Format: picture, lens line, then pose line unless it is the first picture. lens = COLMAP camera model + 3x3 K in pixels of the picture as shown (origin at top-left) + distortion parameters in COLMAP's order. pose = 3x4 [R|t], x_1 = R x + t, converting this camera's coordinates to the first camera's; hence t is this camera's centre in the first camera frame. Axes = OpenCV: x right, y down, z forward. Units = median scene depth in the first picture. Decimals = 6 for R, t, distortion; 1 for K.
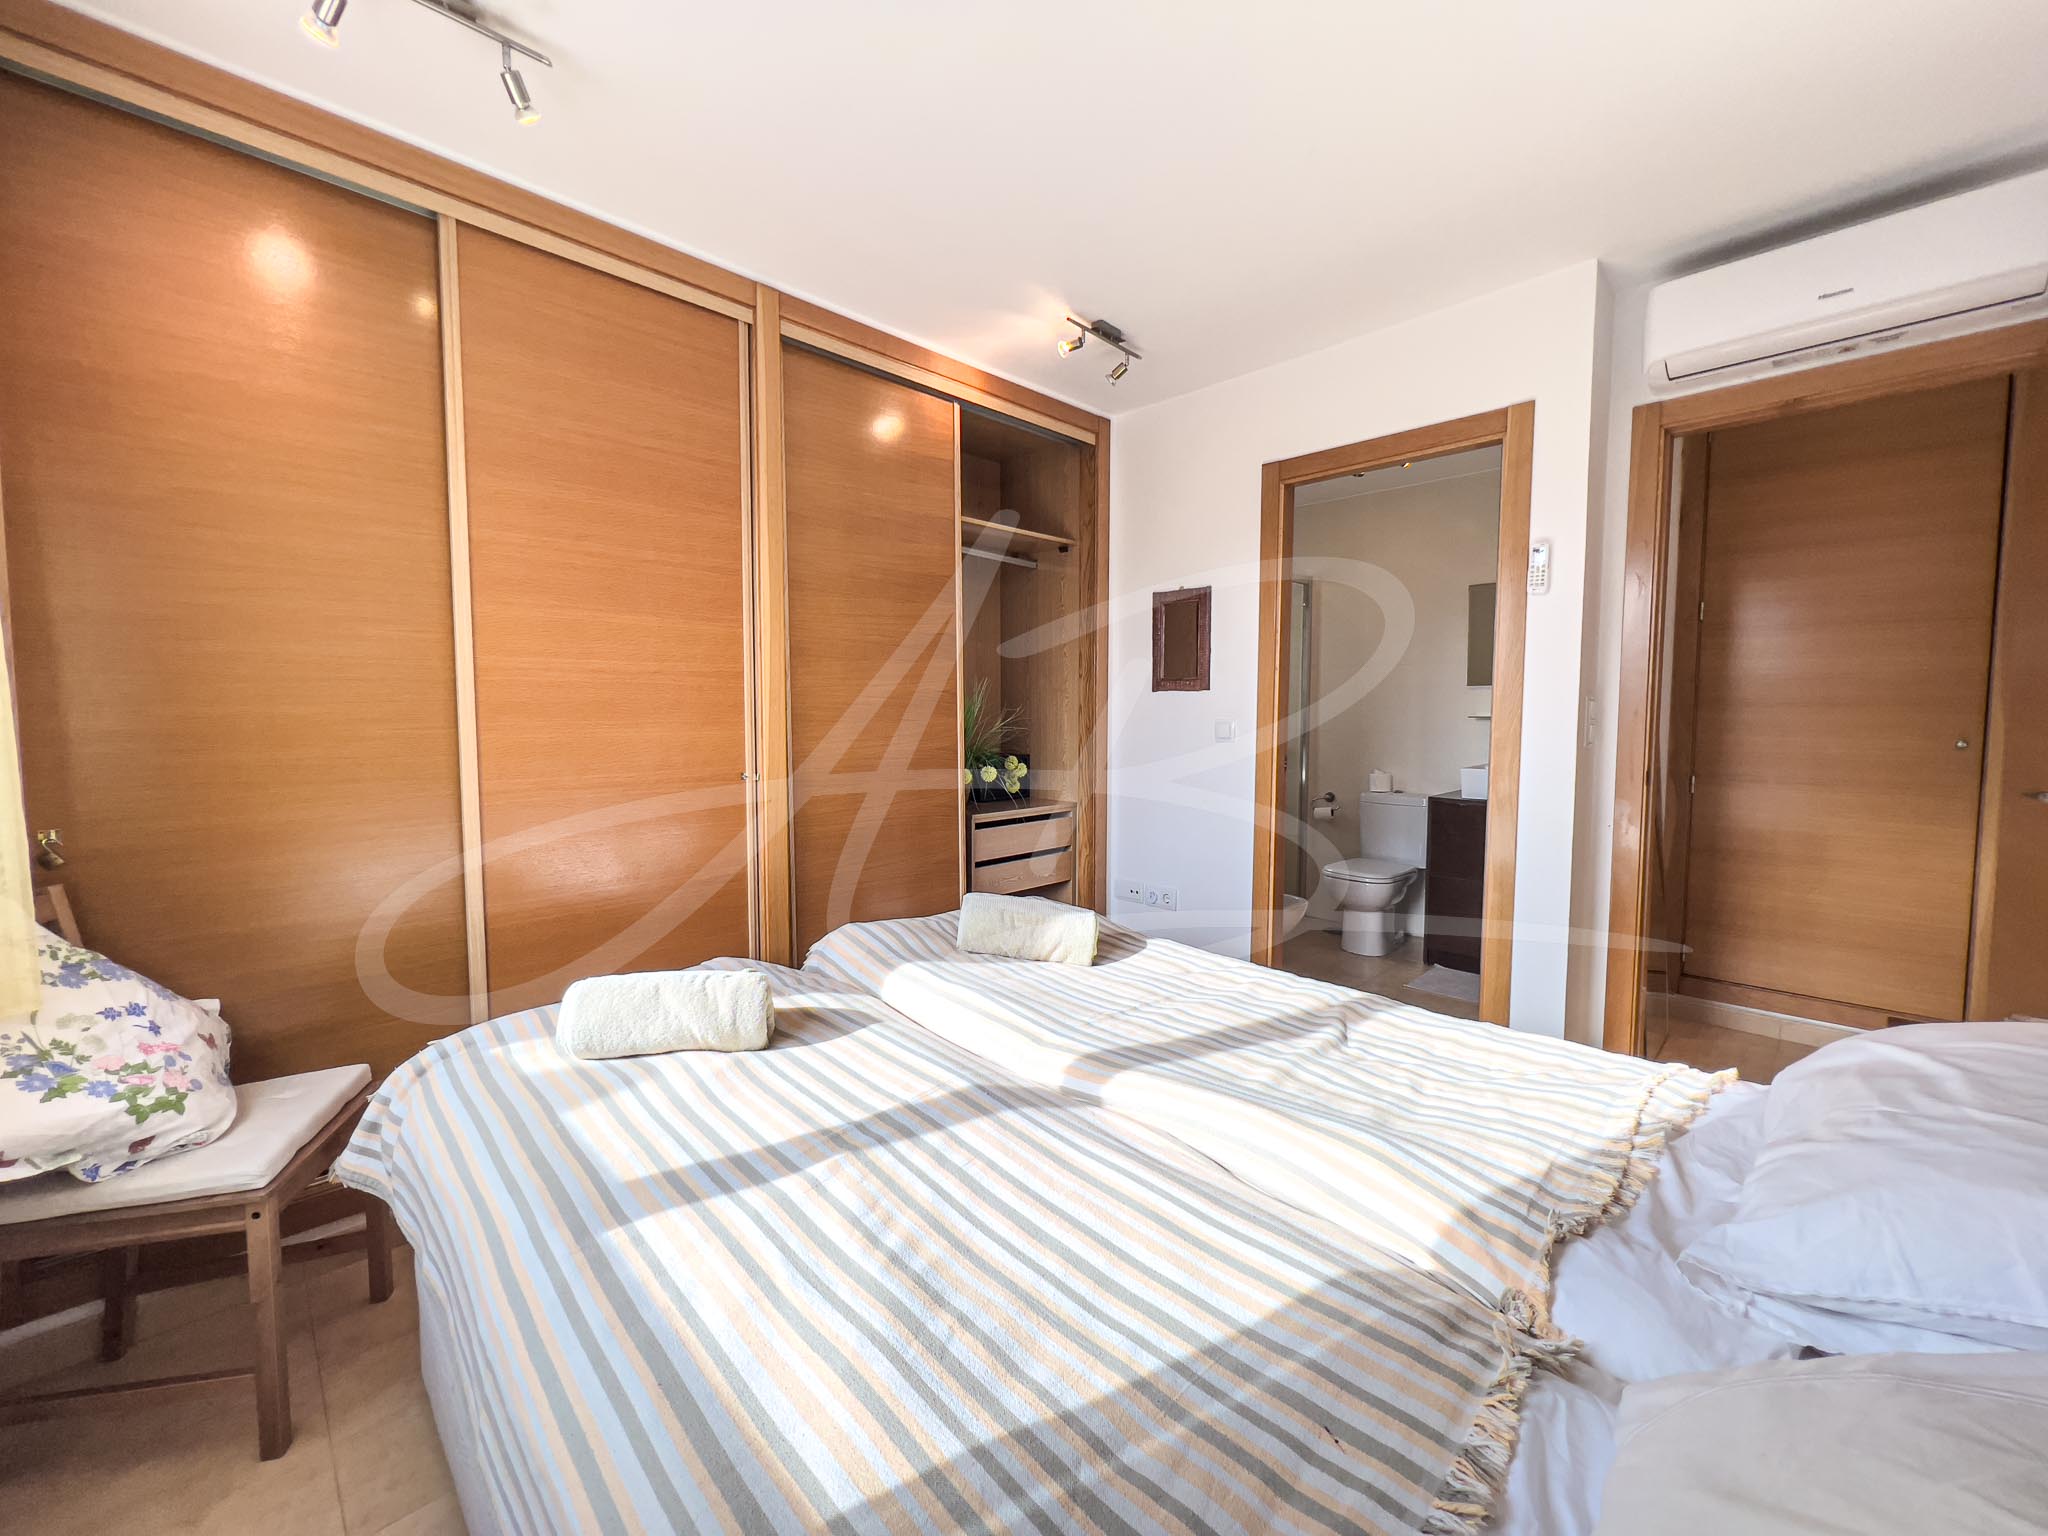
lens RADIAL K [[819.8, 0, 1016.0], [0, 819.8, 765.0], [0, 0, 1]] dist [-0.003425, 0.000054]
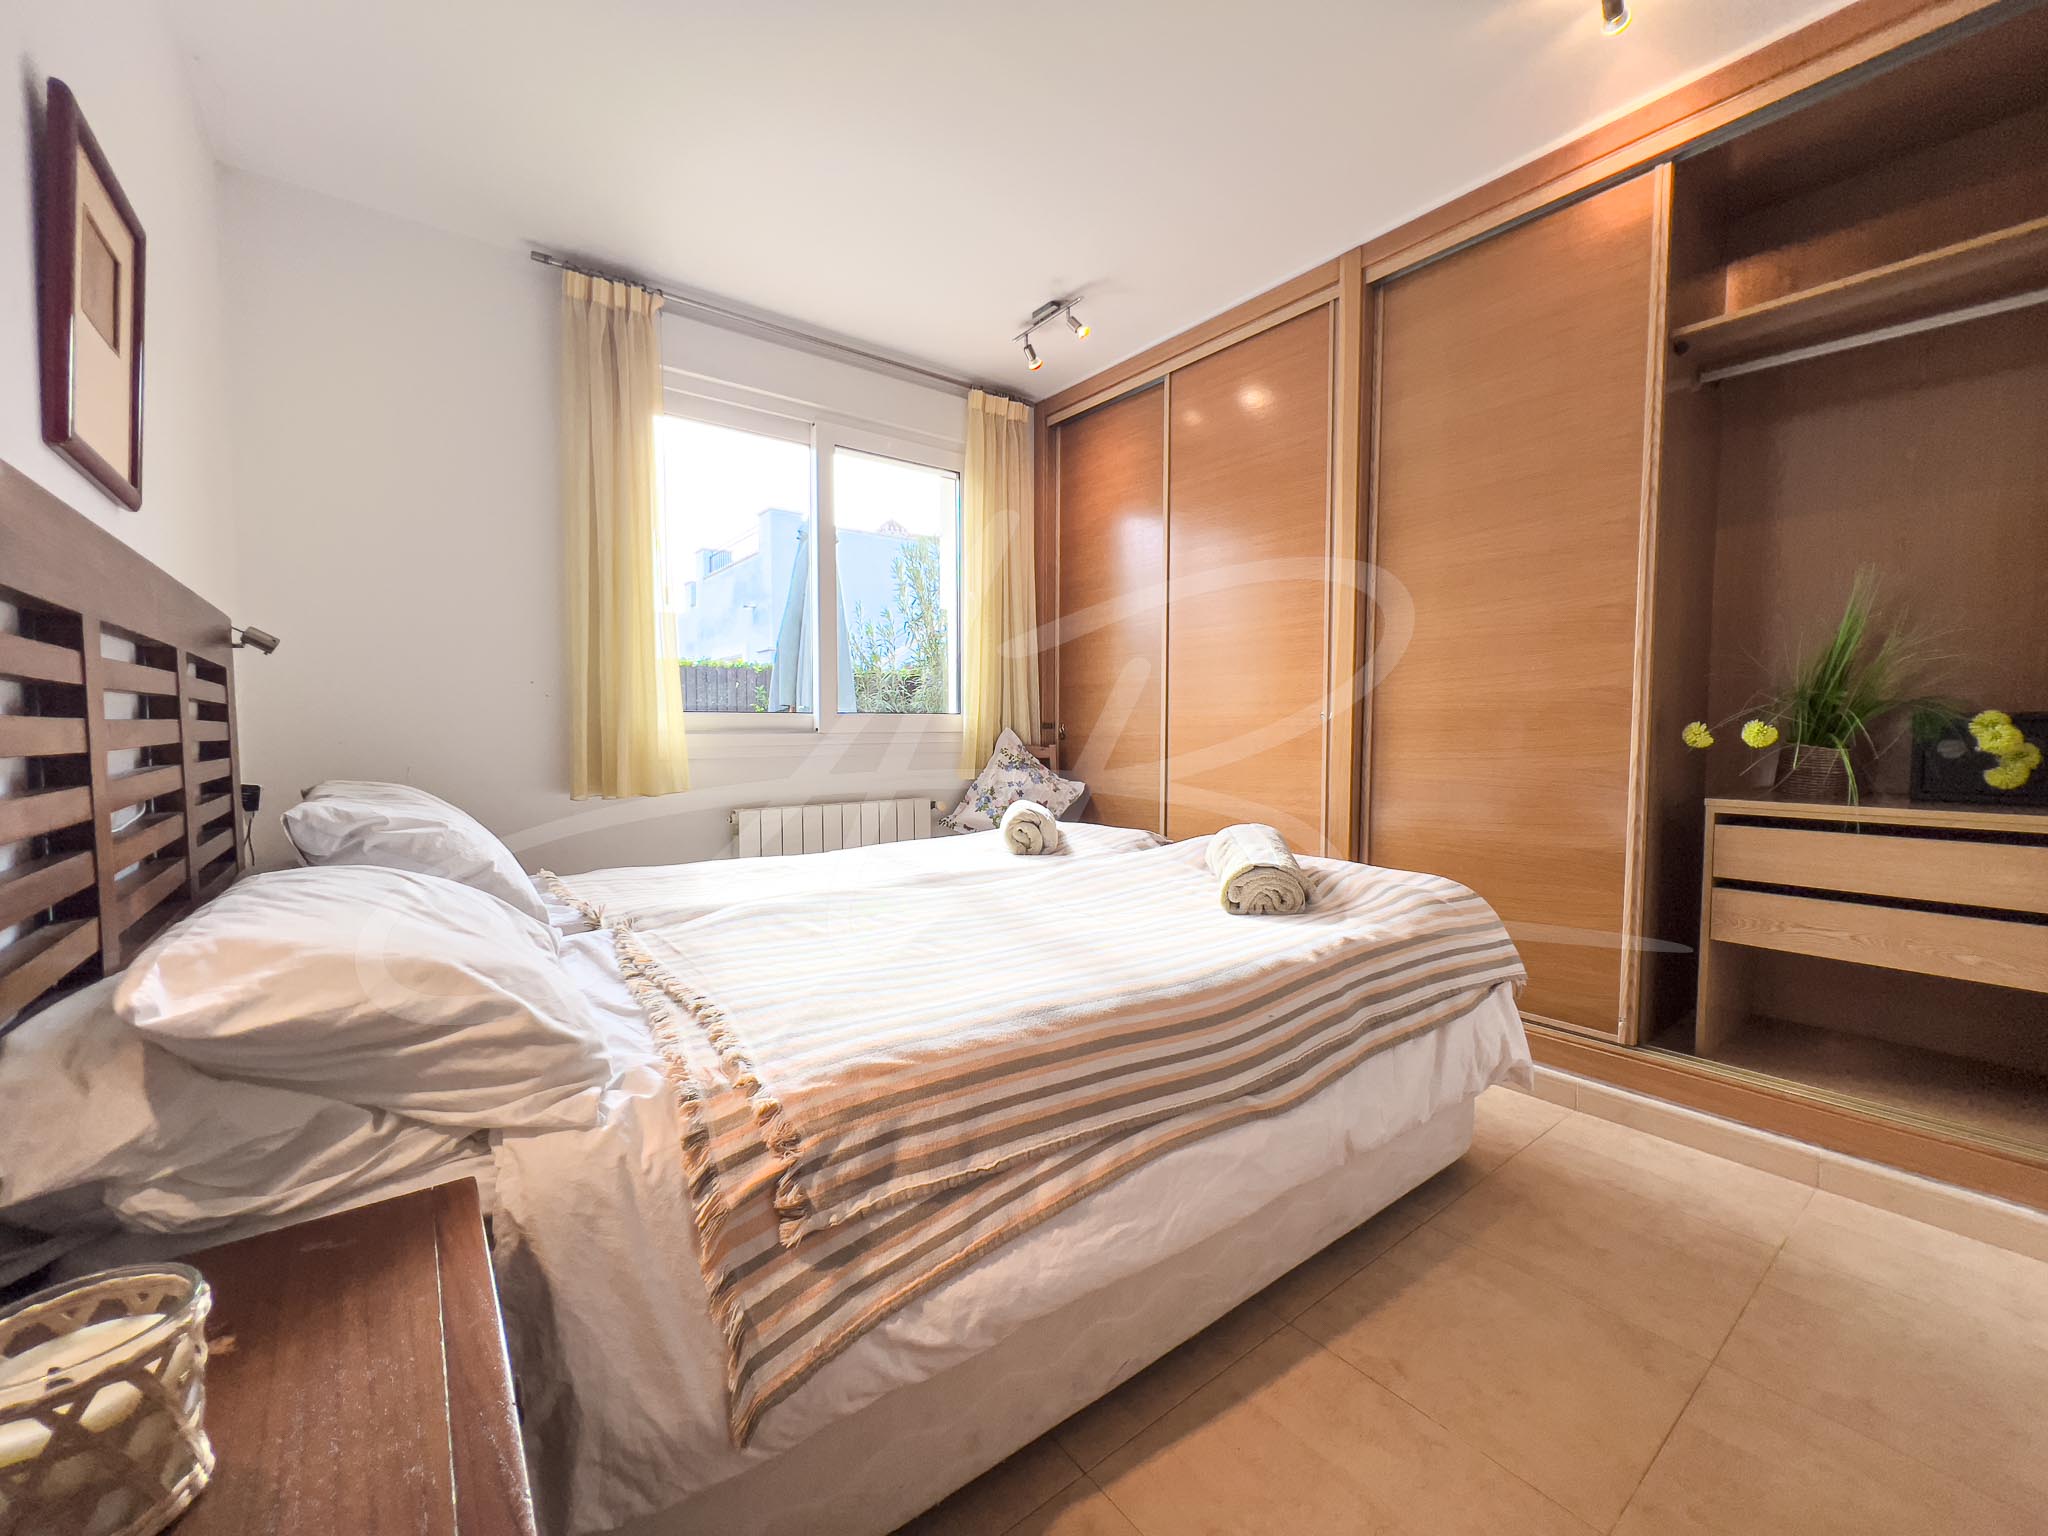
lens RADIAL K [[823.5, 0, 1019.0], [0, 823.5, 767.7], [0, 0, 1]] dist [-0.003133, -0.000086]
pose [[-0.116222, 0.053229, -0.991796, 0.820617], [-0.057413, 0.996533, 0.060211, 0.039231], [0.991562, 0.063939, -0.112763, 0.728269]]
